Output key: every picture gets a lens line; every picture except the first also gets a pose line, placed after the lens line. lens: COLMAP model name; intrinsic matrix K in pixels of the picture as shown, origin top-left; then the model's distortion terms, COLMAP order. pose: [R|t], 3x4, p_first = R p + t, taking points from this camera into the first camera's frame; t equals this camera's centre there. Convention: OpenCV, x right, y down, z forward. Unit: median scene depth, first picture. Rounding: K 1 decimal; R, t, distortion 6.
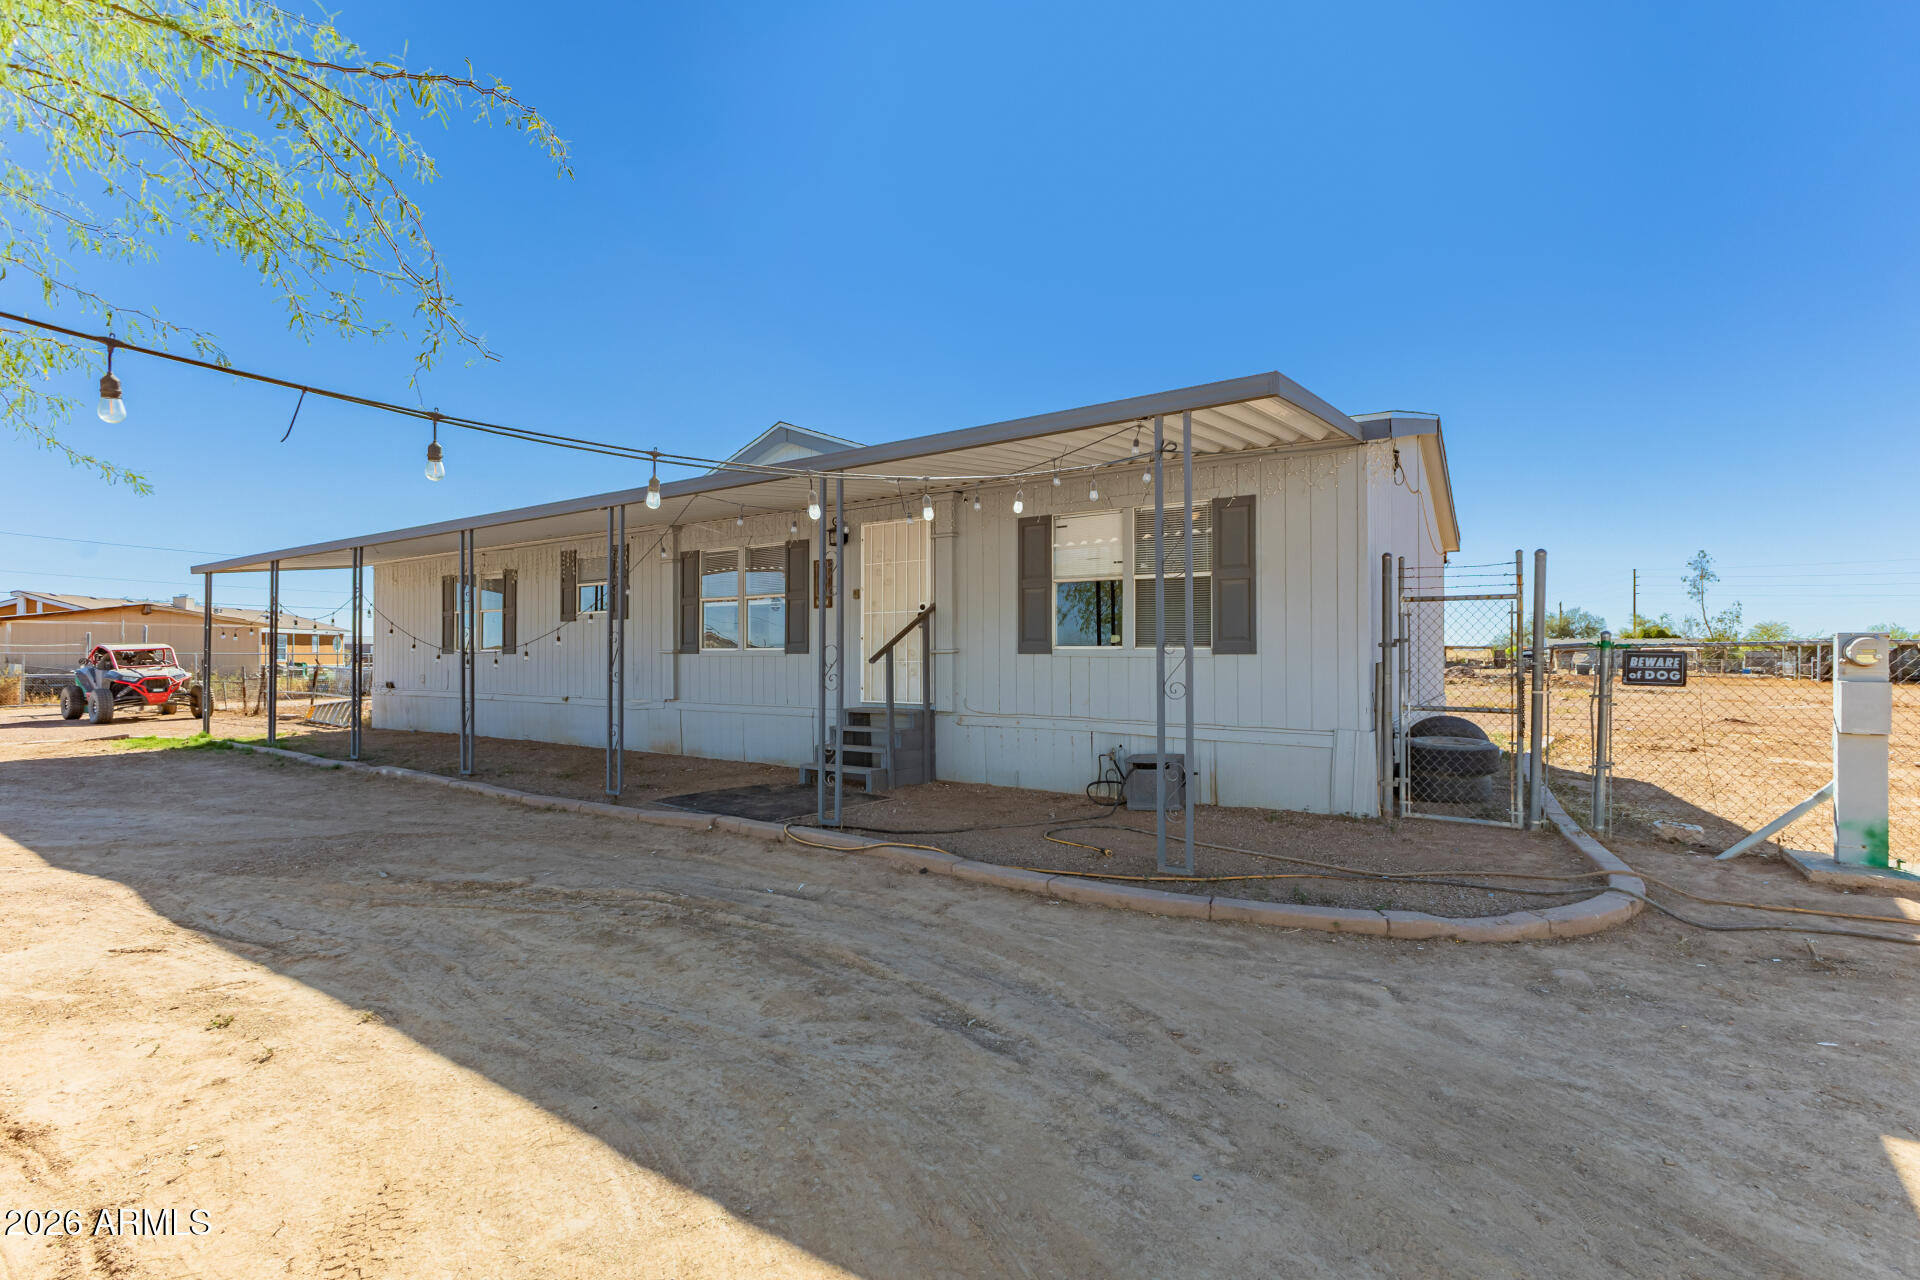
lens RADIAL K [[844.9, 0, 954.7], [0, 844.9, 642.9], [0, 0, 1]] dist [0.015119, -0.000018]
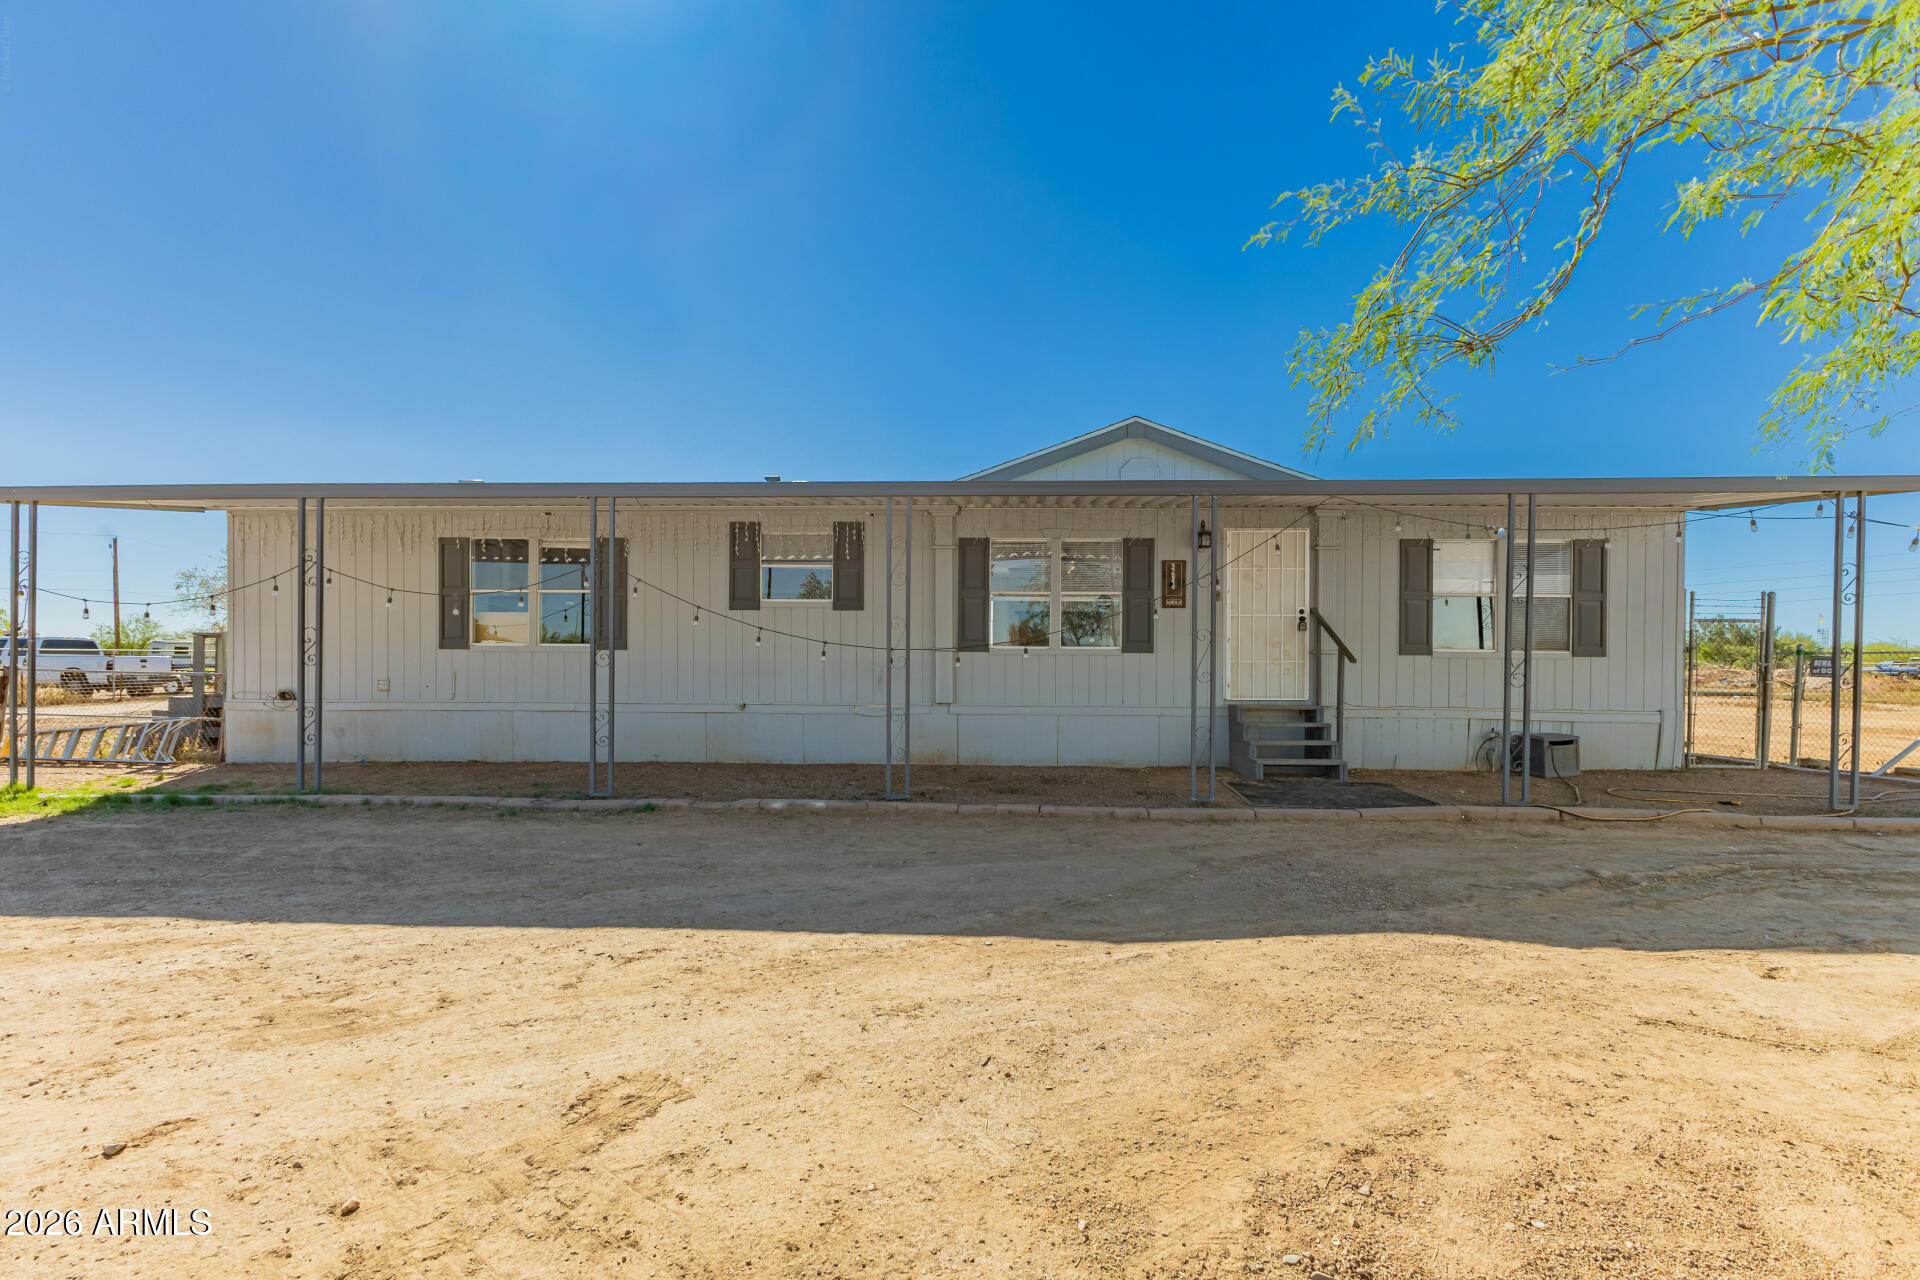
lens RADIAL K [[844.9, 0, 955.1], [0, 844.9, 644.9], [0, 0, 1]] dist [0.015119, -0.000018]
pose [[0.852249, 0.010525, 0.523030, -0.944633], [-0.013966, 0.999899, 0.002637, 0.004007], [-0.522950, -0.009552, 0.852310, 0.284417]]
